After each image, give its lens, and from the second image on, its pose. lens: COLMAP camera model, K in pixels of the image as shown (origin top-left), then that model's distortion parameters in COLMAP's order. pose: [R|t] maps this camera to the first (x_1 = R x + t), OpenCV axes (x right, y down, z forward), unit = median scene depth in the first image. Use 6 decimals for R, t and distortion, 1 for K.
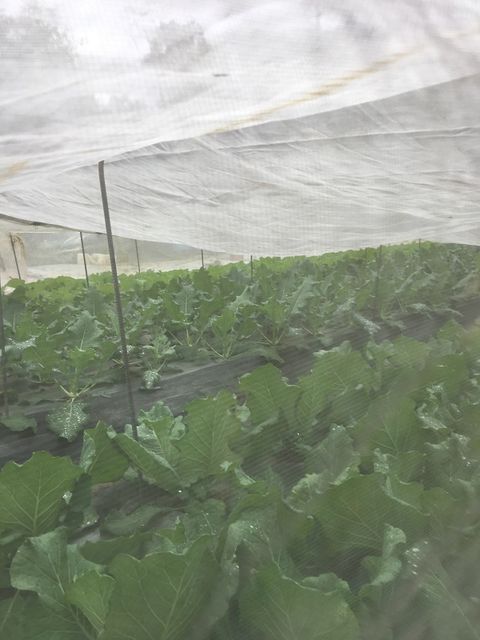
lens RADIAL K [[538.6, 0, 250.2], [0, 538.6, 322.6], [0, 0, 1]] dist [0.095079, -0.168726]
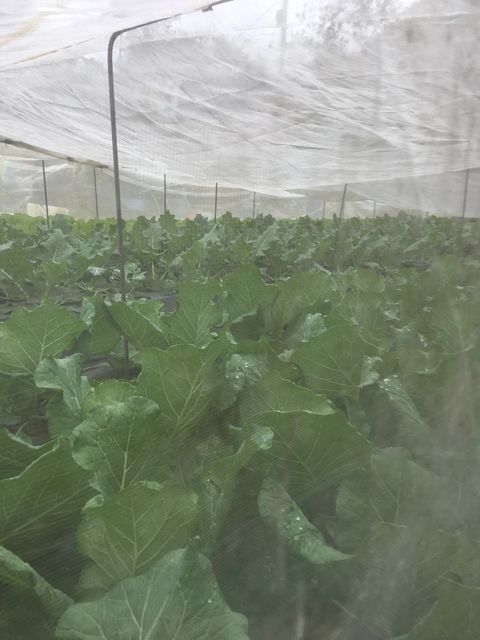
lens RADIAL K [[538.6, 0, 250.2], [0, 538.6, 322.6], [0, 0, 1]] dist [0.095079, -0.168726]
pose [[0.993405, 0.055097, 0.100550, -0.038814], [-0.059115, 0.997549, 0.037426, 0.088065], [-0.098241, -0.043123, 0.994228, -0.044977]]
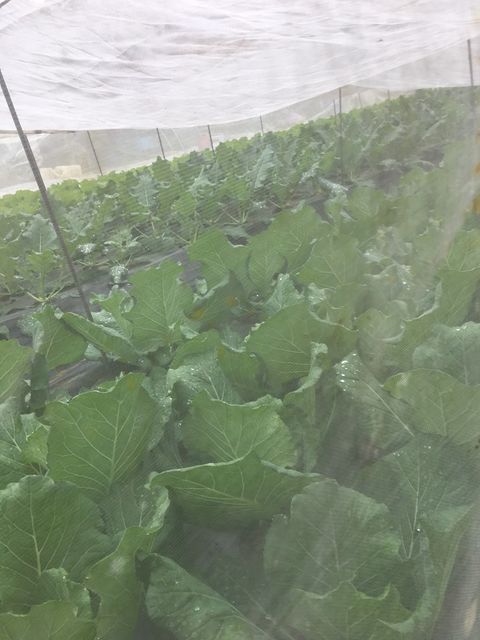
lens RADIAL K [[538.6, 0, 250.2], [0, 538.6, 322.6], [0, 0, 1]] dist [0.095079, -0.168726]
pose [[0.987582, -0.156870, -0.008551, 0.048175], [0.155652, 0.969629, 0.188659, 0.039178], [-0.021304, -0.187647, 0.982005, -0.000964]]
